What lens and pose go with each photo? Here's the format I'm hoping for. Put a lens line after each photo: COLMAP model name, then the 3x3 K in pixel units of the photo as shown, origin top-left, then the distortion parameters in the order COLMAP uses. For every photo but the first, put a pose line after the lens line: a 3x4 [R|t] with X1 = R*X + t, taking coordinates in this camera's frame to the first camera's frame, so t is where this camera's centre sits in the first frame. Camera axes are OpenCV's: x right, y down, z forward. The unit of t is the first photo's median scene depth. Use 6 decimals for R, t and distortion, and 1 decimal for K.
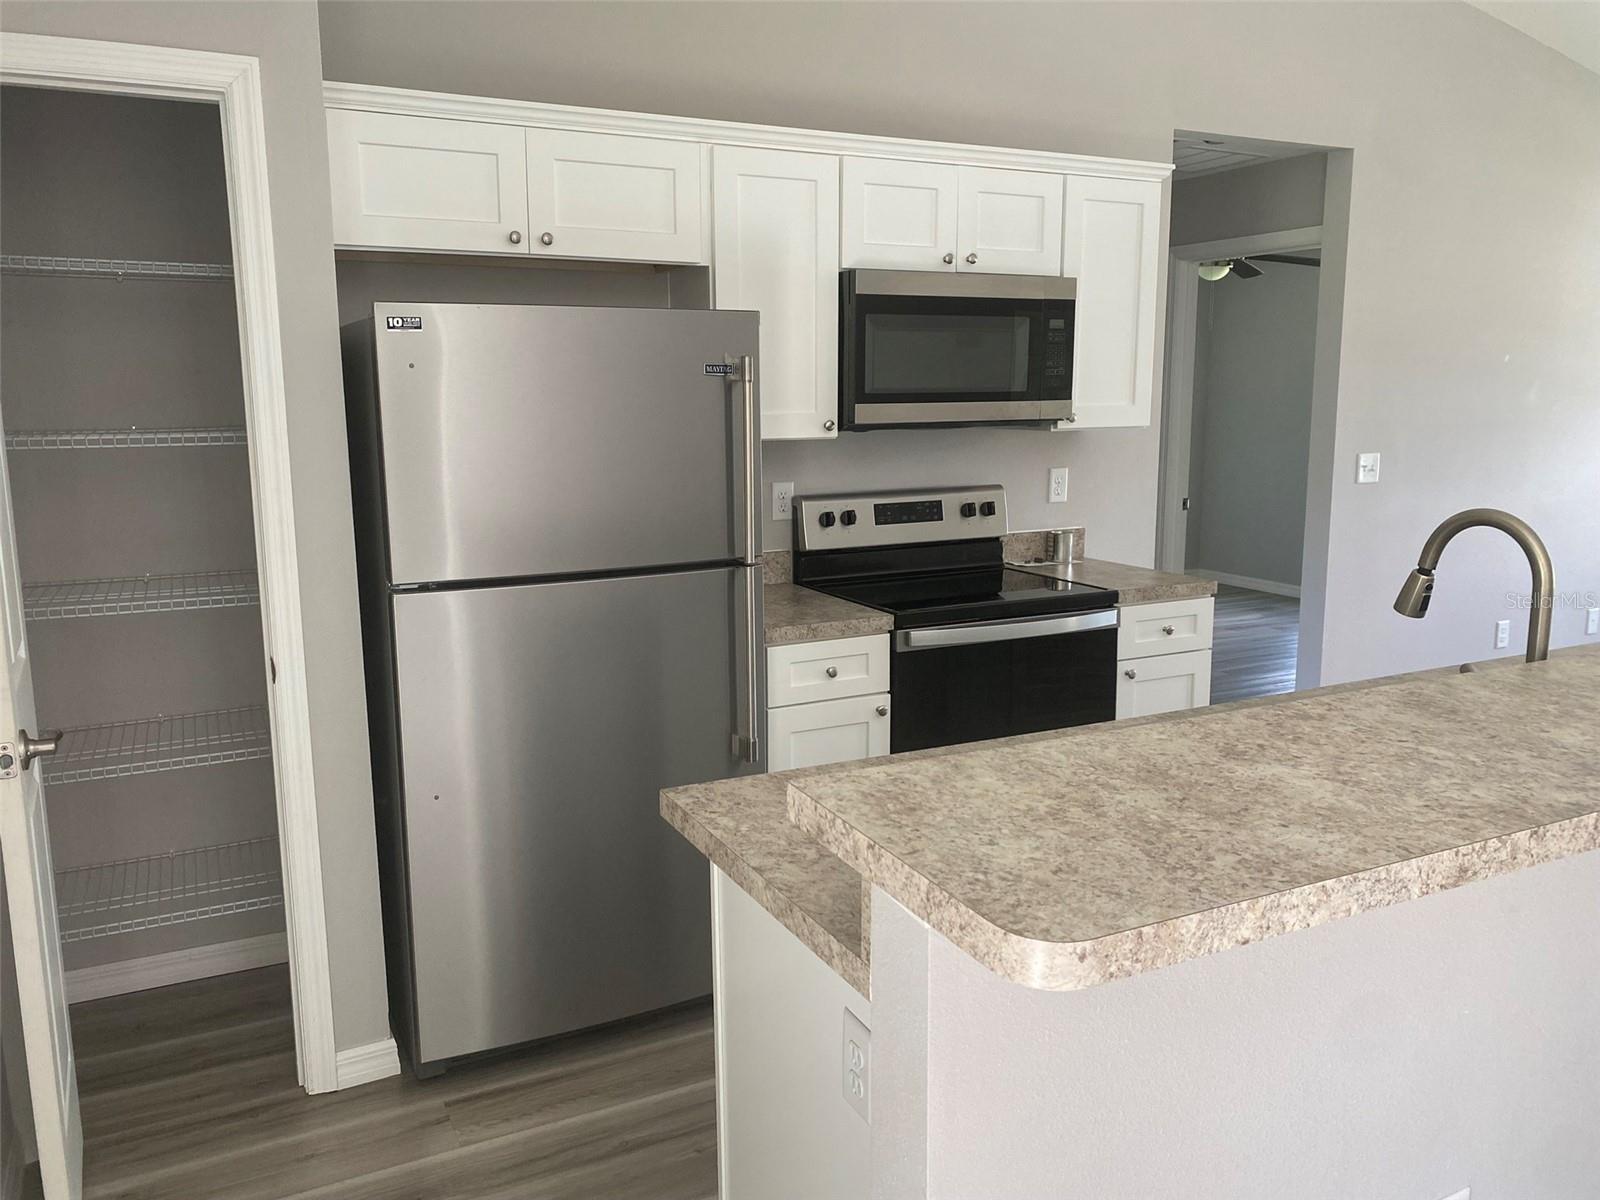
lens RADIAL K [[1220.9, 0, 779.2], [0, 1220.9, 591.6], [0, 0, 1]] dist [0.055672, -0.058396]
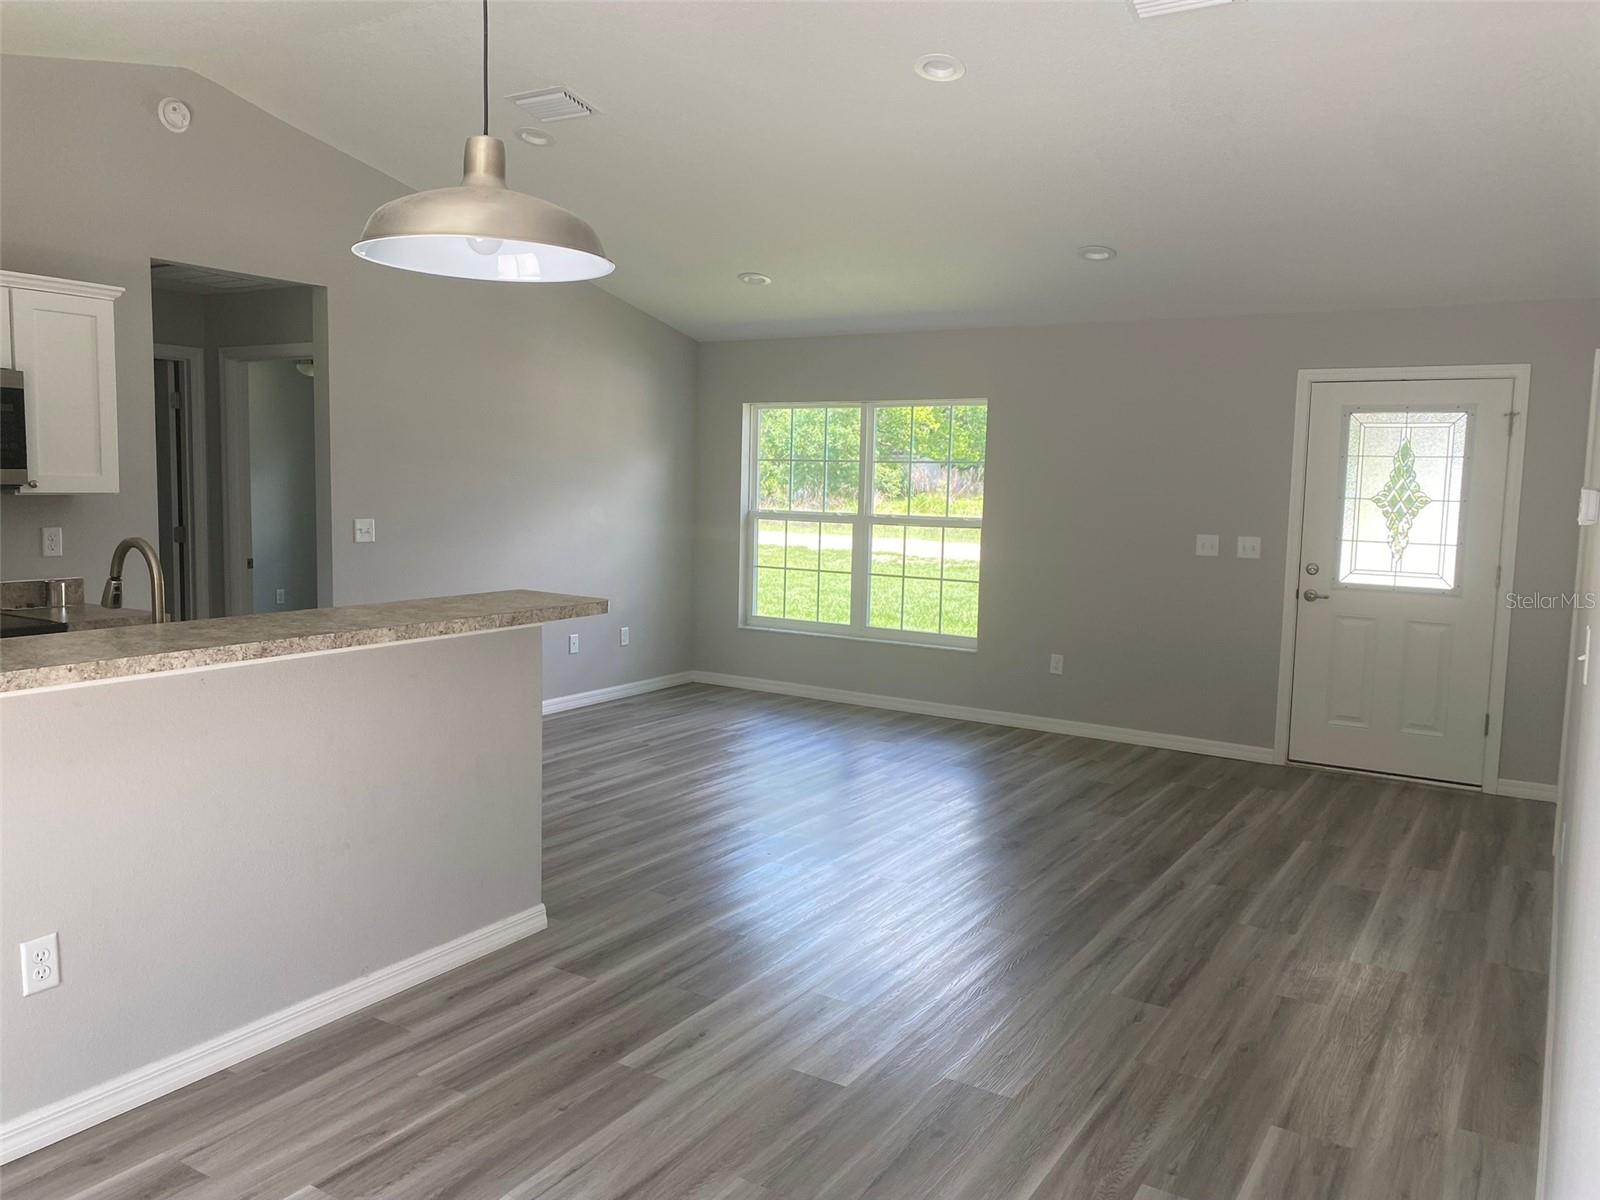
lens RADIAL K [[1220.9, 0, 785.2], [0, 1220.9, 592.2], [0, 0, 1]] dist [0.055672, -0.058396]
pose [[0.851970, -0.026543, 0.522918, 0.248643], [0.060928, 0.996955, -0.048663, 0.076143], [-0.520034, 0.073320, 0.850993, -0.458656]]
